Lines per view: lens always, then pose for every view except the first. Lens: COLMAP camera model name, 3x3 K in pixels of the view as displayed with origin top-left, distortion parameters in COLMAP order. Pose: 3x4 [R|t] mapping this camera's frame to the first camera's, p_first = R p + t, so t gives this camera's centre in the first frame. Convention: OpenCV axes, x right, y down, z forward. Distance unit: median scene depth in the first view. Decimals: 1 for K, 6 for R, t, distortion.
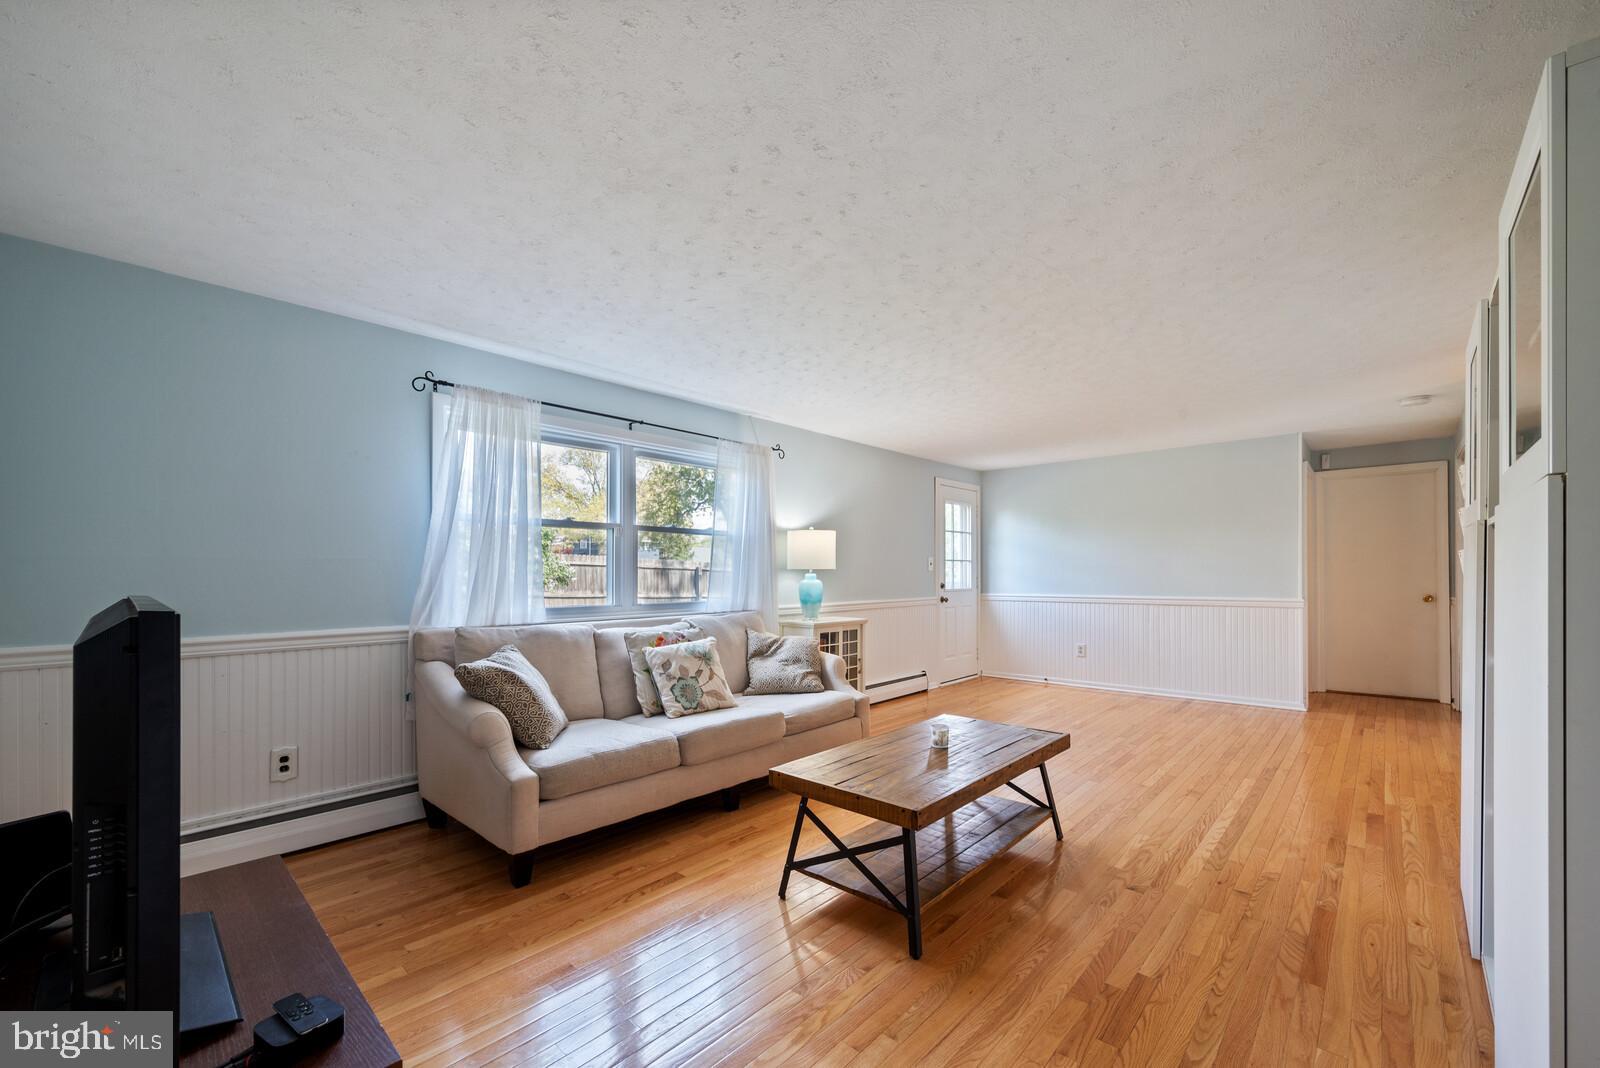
lens RADIAL K [[649.3, 0, 788.9], [0, 649.3, 580.6], [0, 0, 1]] dist [-0.001695, -0.000487]
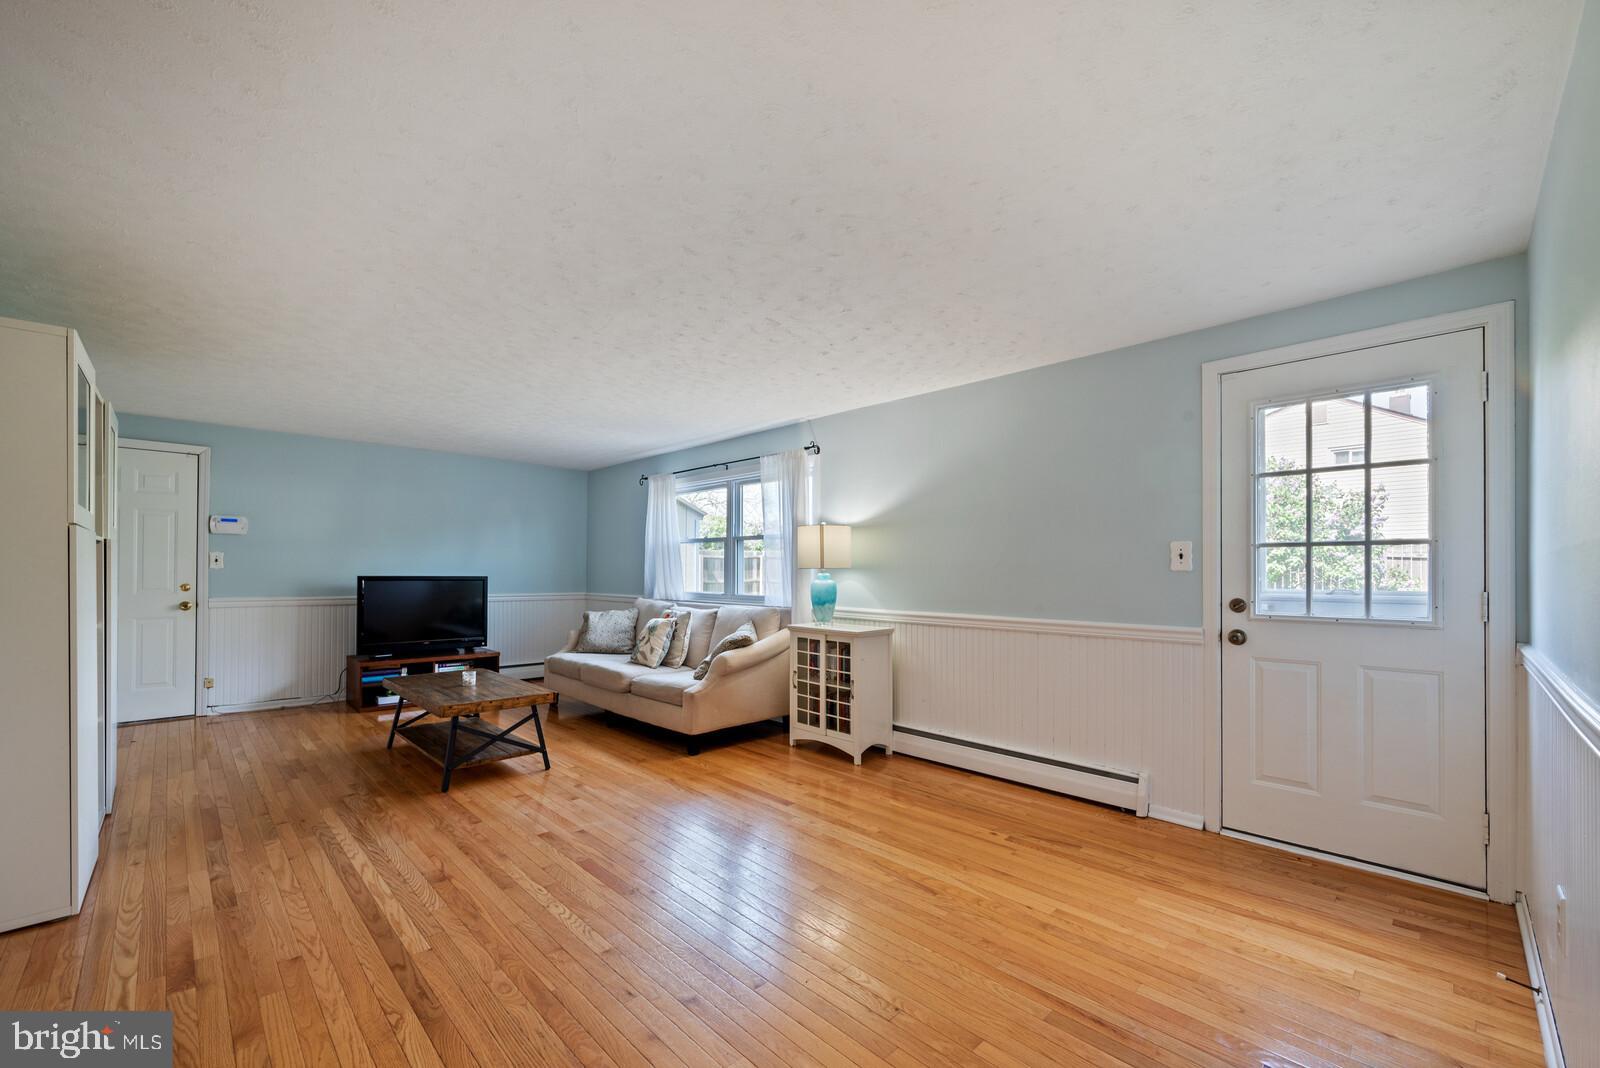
lens RADIAL K [[649.3, 0, 812.9], [0, 649.3, 567.3], [0, 0, 1]] dist [-0.001695, -0.000487]
pose [[-0.041564, -0.004861, -0.999124, 0.953494], [-0.015982, 0.999863, -0.004200, -0.015197], [0.999008, 0.015794, -0.041636, 1.031775]]
